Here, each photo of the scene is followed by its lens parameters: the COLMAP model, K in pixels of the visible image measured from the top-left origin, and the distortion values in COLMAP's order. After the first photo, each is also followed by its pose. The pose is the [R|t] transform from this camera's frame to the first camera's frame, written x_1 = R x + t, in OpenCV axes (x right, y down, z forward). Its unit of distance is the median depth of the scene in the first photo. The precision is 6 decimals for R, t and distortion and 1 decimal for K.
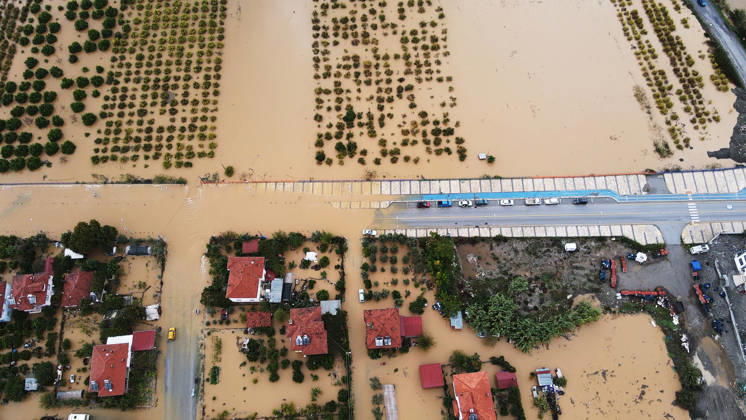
lens RADIAL K [[539.6, 0, 369.7], [0, 539.6, 204.8], [0, 0, 1]] dist [0.124218, -0.227625]
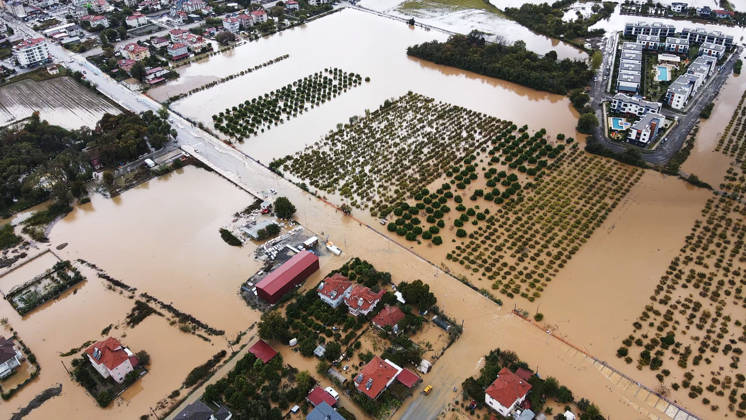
lens RADIAL K [[539.6, 0, 371.9], [0, 539.6, 207.9], [0, 0, 1]] dist [0.124218, -0.227625]
pose [[0.720477, 0.424278, -0.548545, 0.022643], [-0.626972, 0.736540, -0.253801, 0.270909], [0.296344, 0.526780, 0.796670, -0.137683]]
